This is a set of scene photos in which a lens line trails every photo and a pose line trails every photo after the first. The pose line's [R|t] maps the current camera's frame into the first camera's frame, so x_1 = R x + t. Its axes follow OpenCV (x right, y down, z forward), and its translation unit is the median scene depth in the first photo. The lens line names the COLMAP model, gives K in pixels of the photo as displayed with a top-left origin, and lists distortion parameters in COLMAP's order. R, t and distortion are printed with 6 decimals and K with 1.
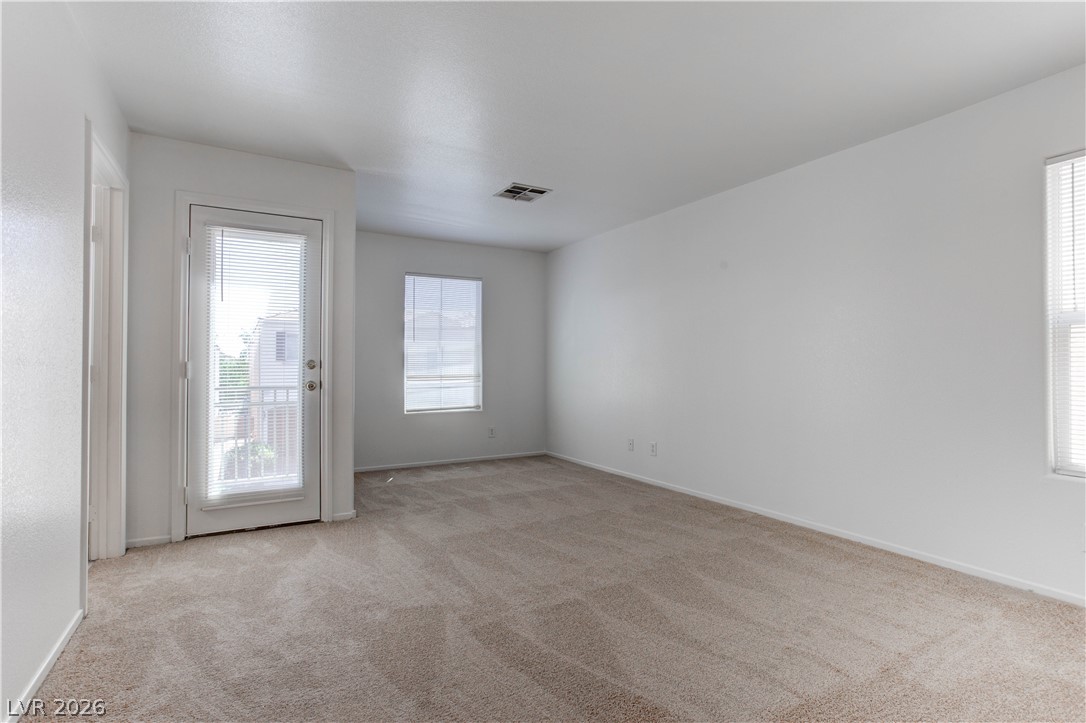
lens RADIAL K [[528.6, 0, 551.2], [0, 528.6, 358.6], [0, 0, 1]] dist [-0.054467, 0.033114]
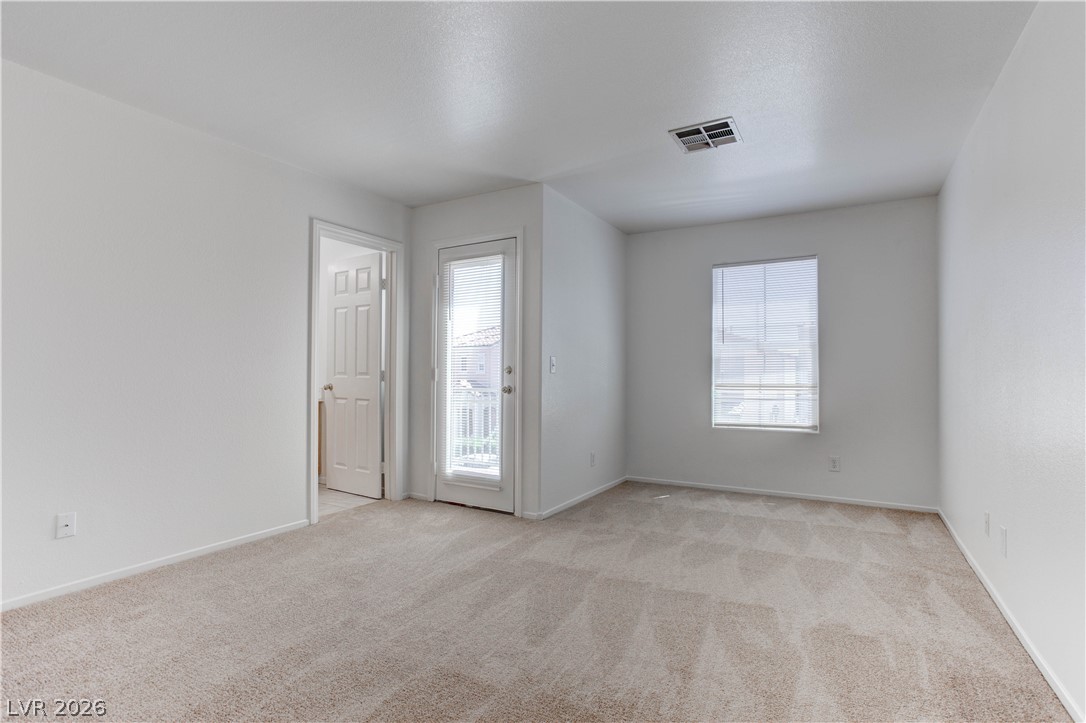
lens RADIAL K [[528.6, 0, 551.2], [0, 528.6, 358.6], [0, 0, 1]] dist [-0.054467, 0.033114]
pose [[0.489113, -0.022942, -0.871919, 0.555248], [0.007182, 0.999726, -0.022275, 0.013291], [0.872191, 0.004633, 0.489143, 0.533835]]
